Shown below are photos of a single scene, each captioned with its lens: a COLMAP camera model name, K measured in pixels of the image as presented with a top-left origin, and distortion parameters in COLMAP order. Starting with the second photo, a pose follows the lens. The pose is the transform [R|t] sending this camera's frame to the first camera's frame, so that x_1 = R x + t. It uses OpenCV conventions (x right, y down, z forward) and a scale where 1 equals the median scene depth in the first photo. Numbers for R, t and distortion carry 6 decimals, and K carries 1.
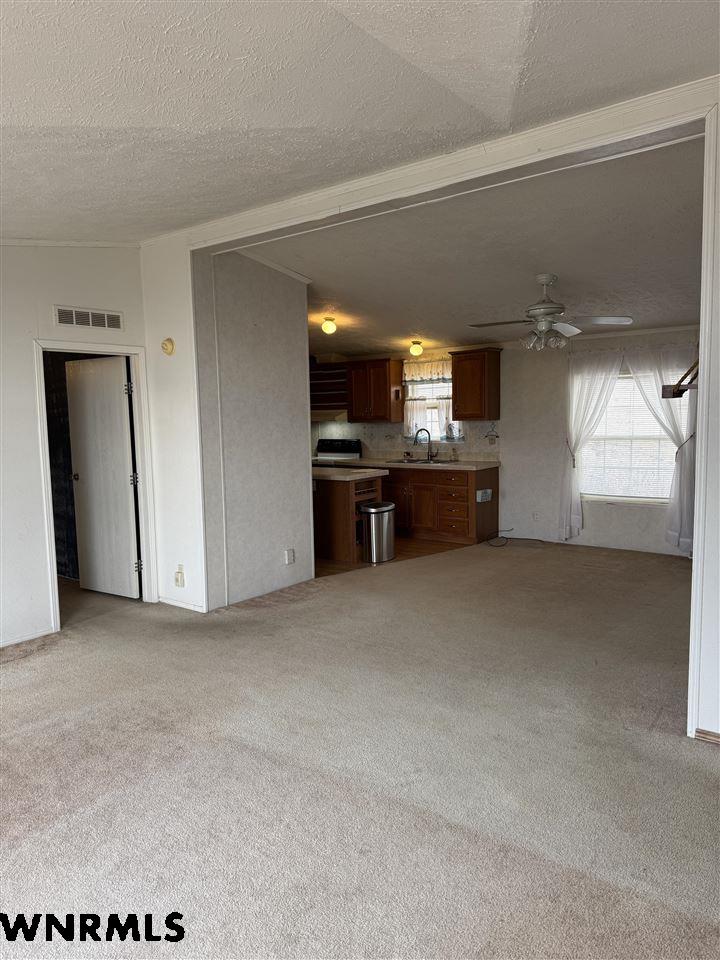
lens RADIAL K [[666.0, 0, 360.4], [0, 666.0, 483.8], [0, 0, 1]] dist [0.060326, -0.051561]
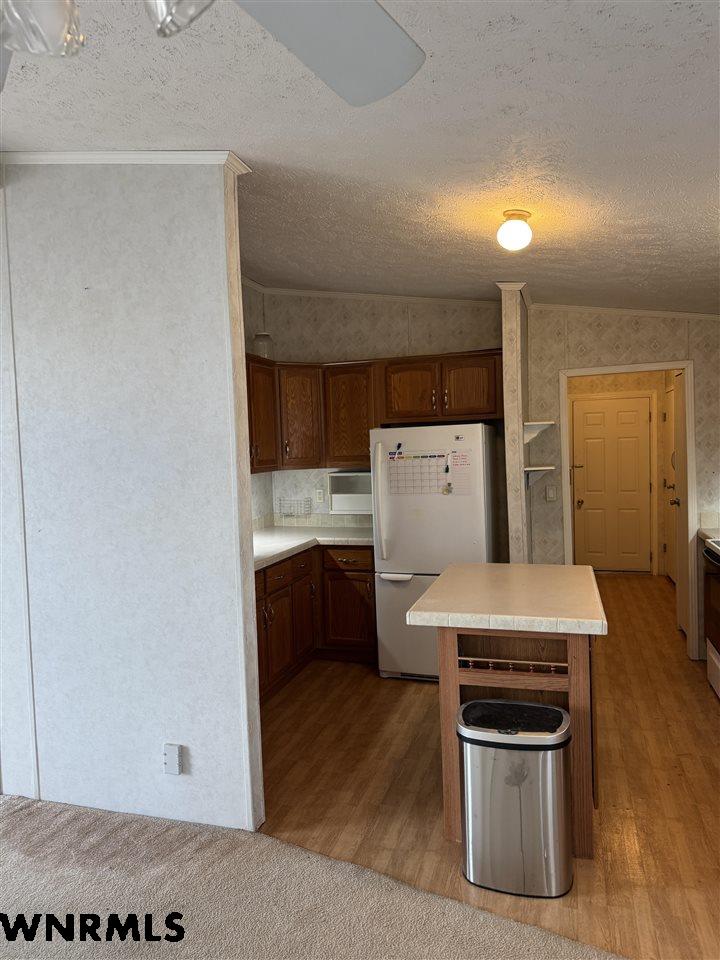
lens RADIAL K [[666.0, 0, 337.1], [0, 666.0, 486.3], [0, 0, 1]] dist [0.060326, -0.051561]
pose [[0.340201, 0.043263, -0.939357, 0.328131], [-0.076973, 0.996870, 0.018035, -0.088764], [0.937197, 0.066170, 0.342466, 0.821761]]
